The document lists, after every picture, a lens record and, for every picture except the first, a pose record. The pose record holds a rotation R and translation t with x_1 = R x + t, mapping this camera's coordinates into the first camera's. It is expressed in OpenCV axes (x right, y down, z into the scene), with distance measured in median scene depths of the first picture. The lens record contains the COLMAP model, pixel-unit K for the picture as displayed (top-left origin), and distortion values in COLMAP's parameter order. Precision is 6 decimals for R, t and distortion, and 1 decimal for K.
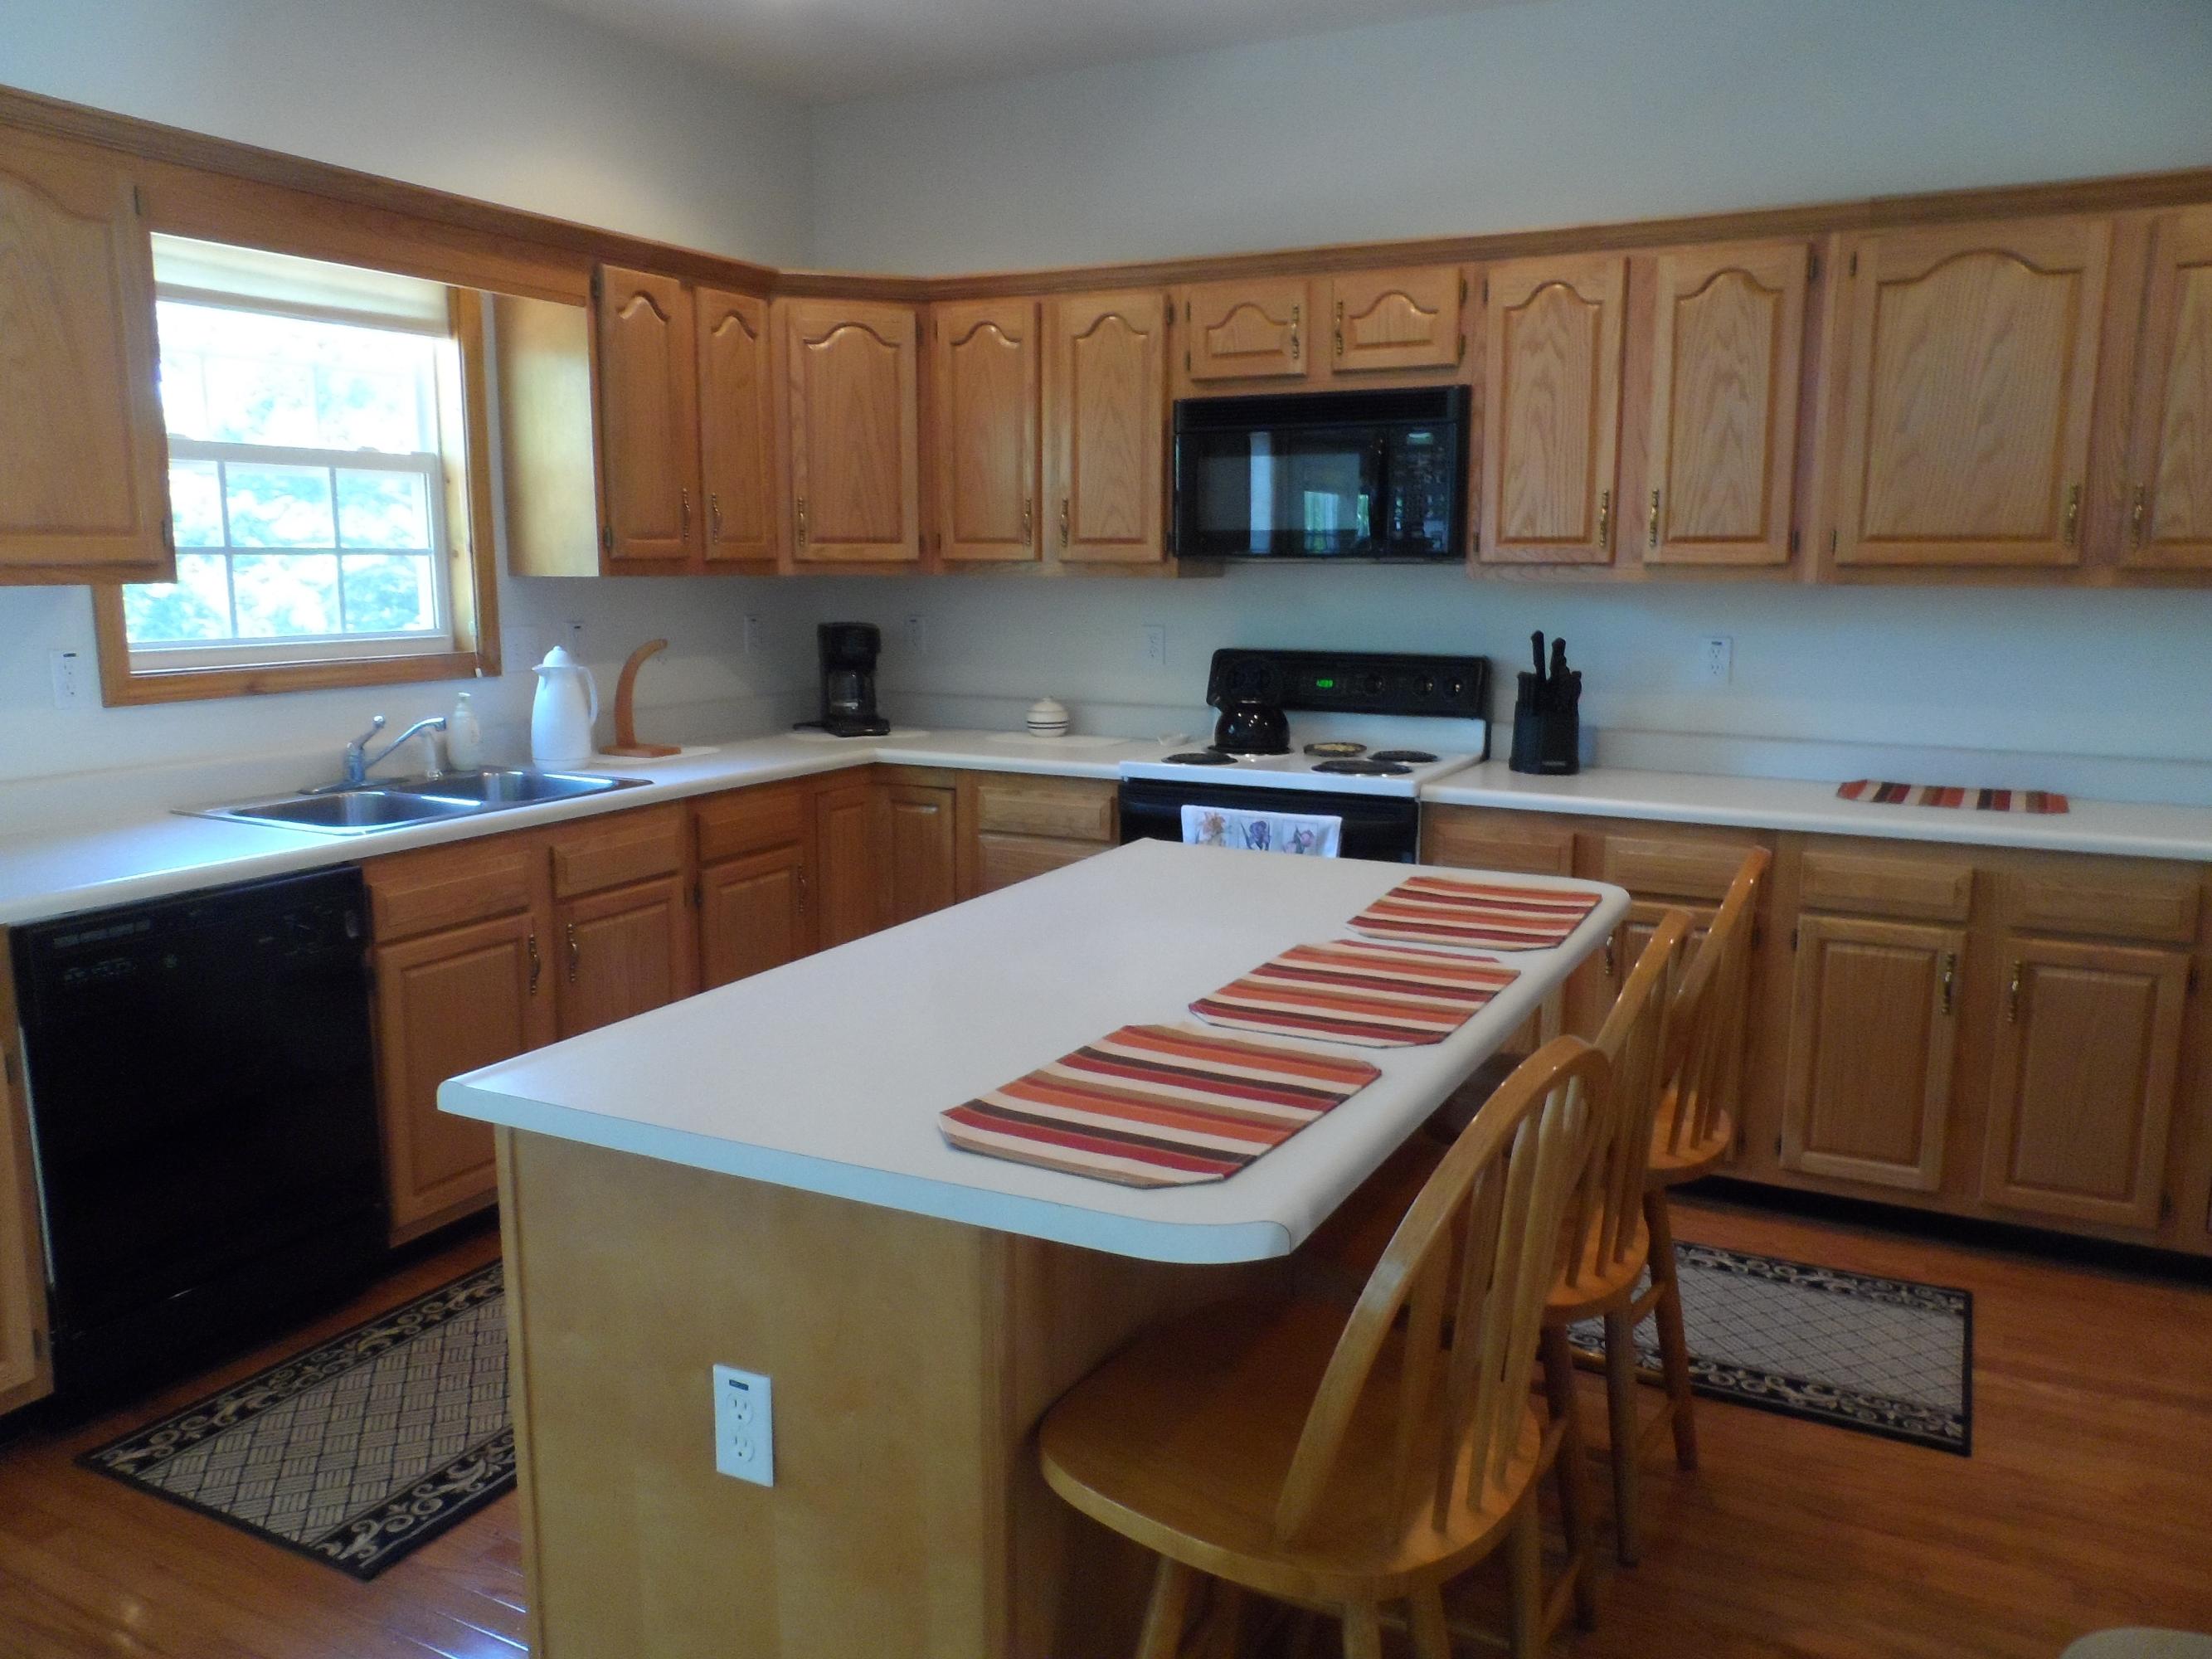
lens RADIAL K [[1547.1, 0, 1108.3], [0, 1547.1, 817.7], [0, 0, 1]] dist [0.006818, 0.004139]
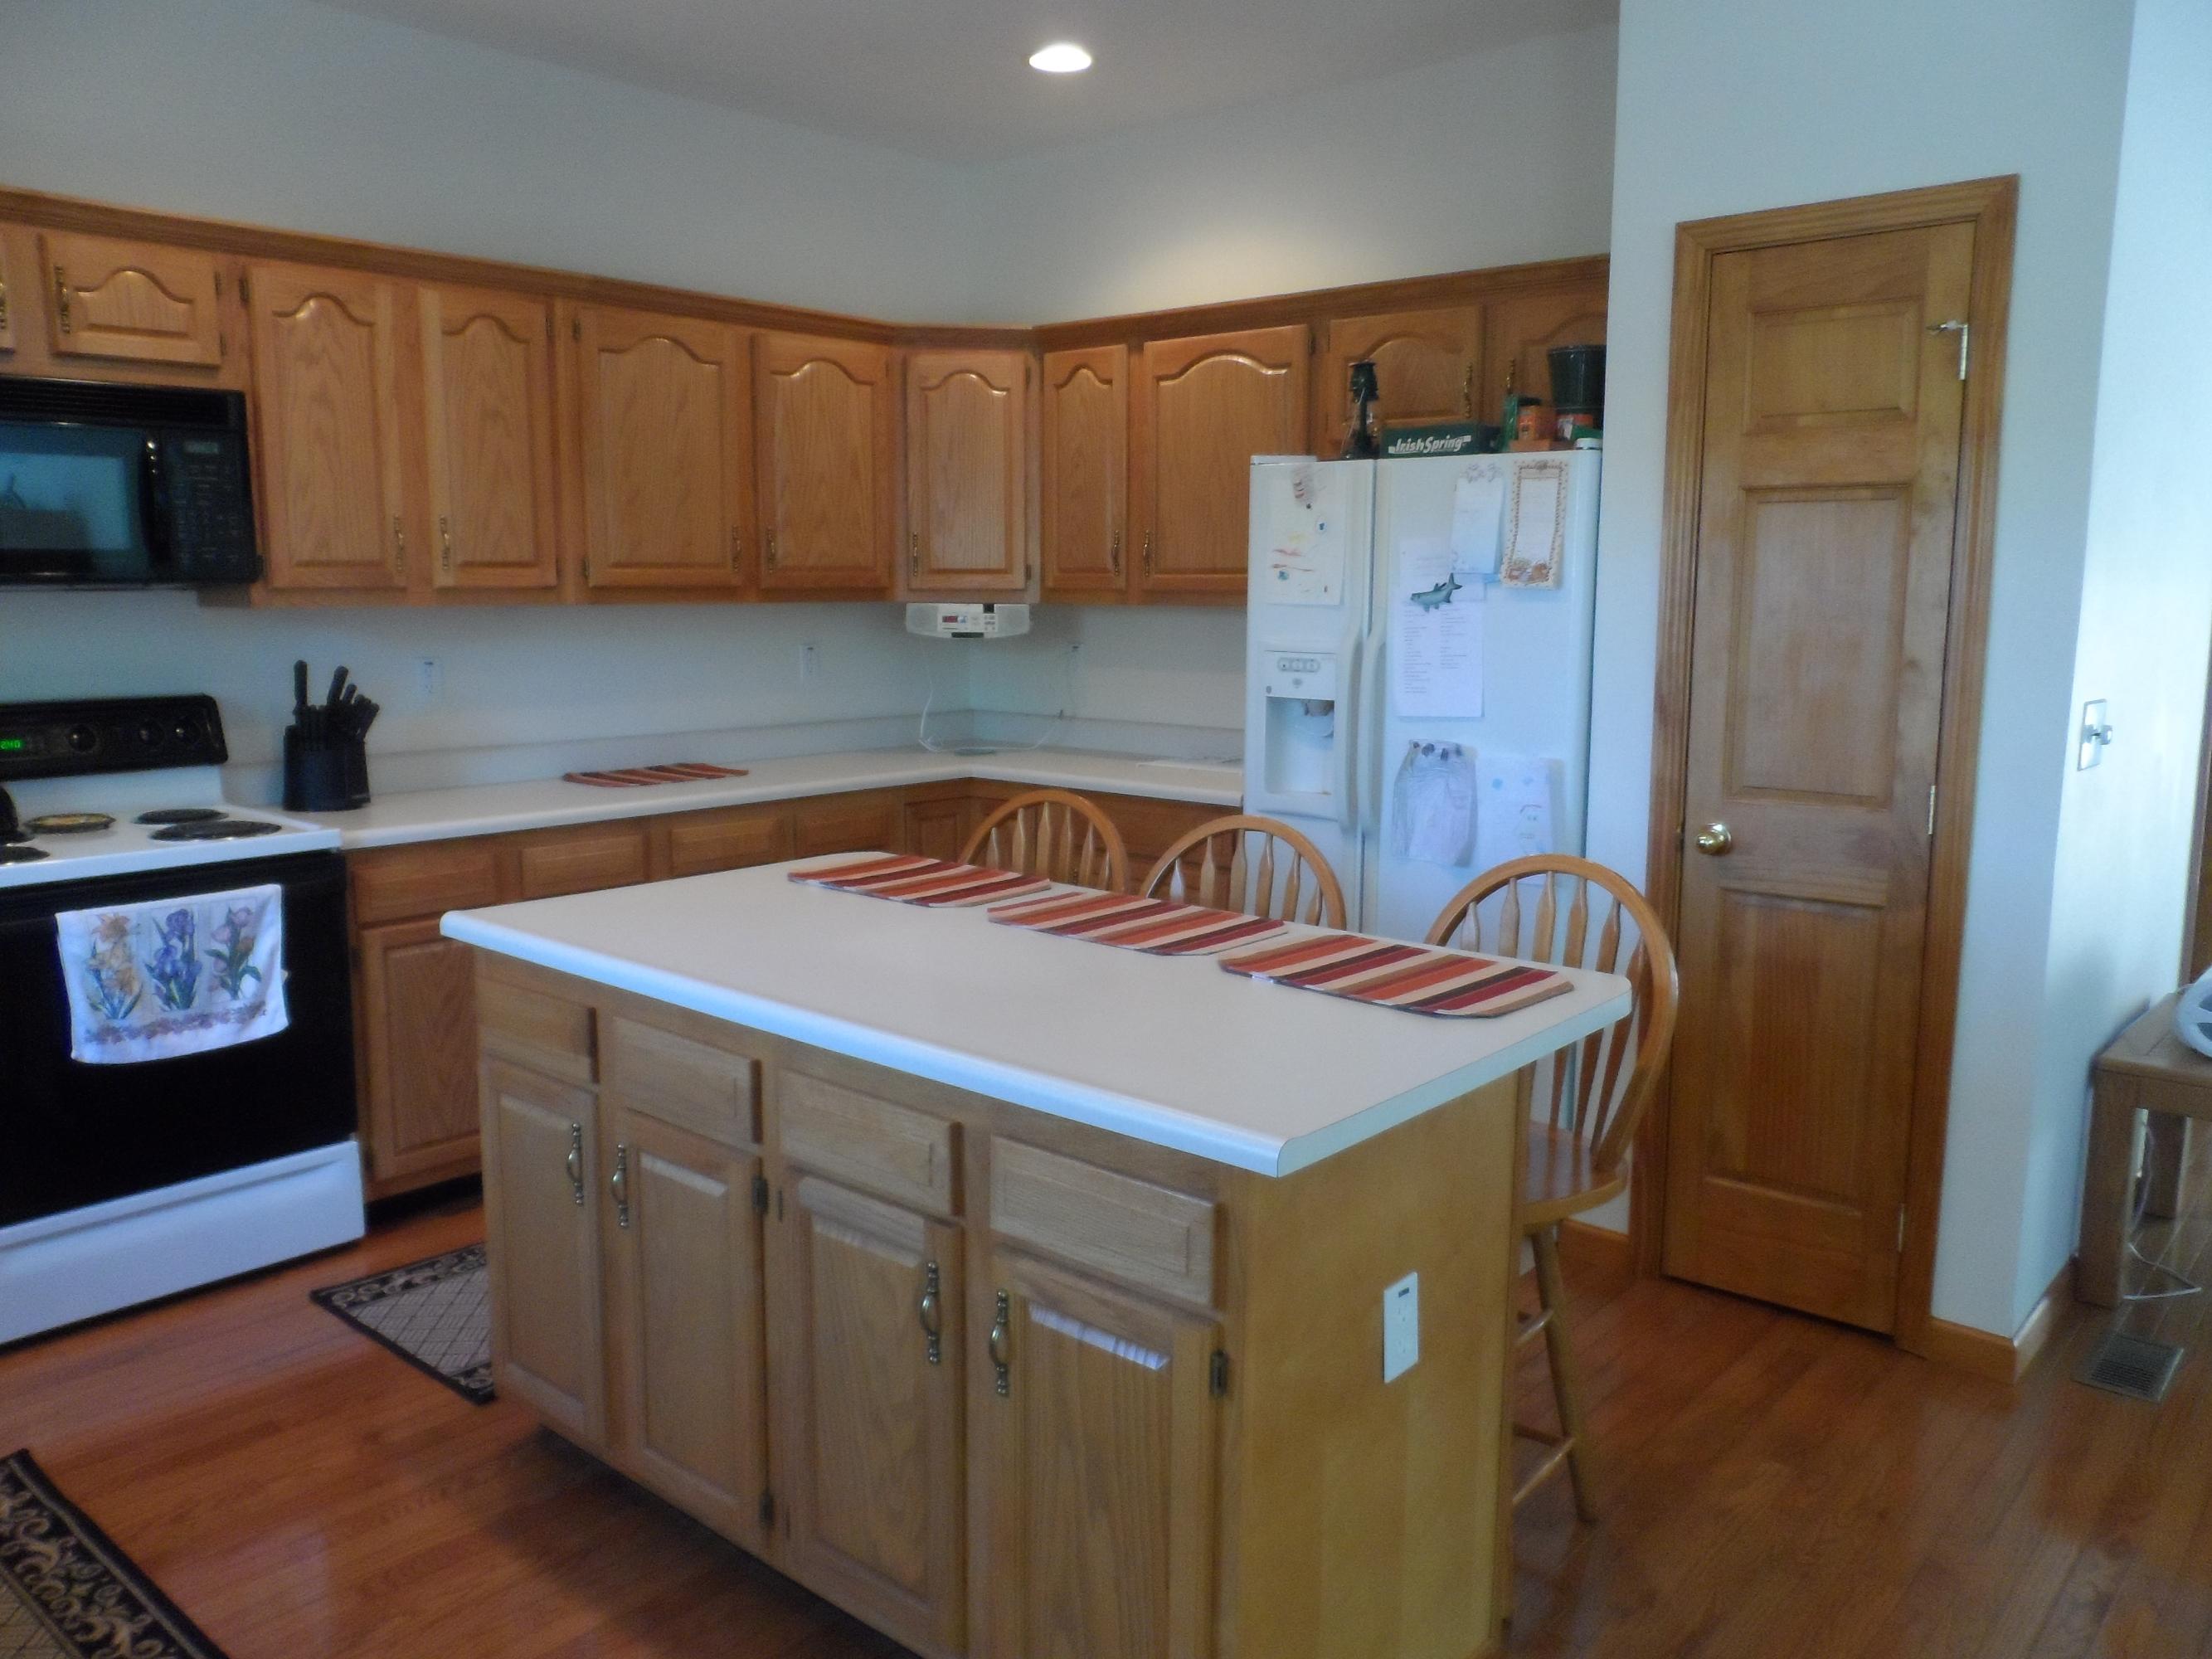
lens RADIAL K [[1676.3, 0, 1108.5], [0, 1676.3, 833.2], [0, 0, 1]] dist [-0.024740, 0.004686]
pose [[0.259286, -0.147917, 0.954406, -0.613530], [0.160033, 0.981122, 0.108581, -0.055020], [-0.952450, 0.124583, 0.278062, 0.298831]]
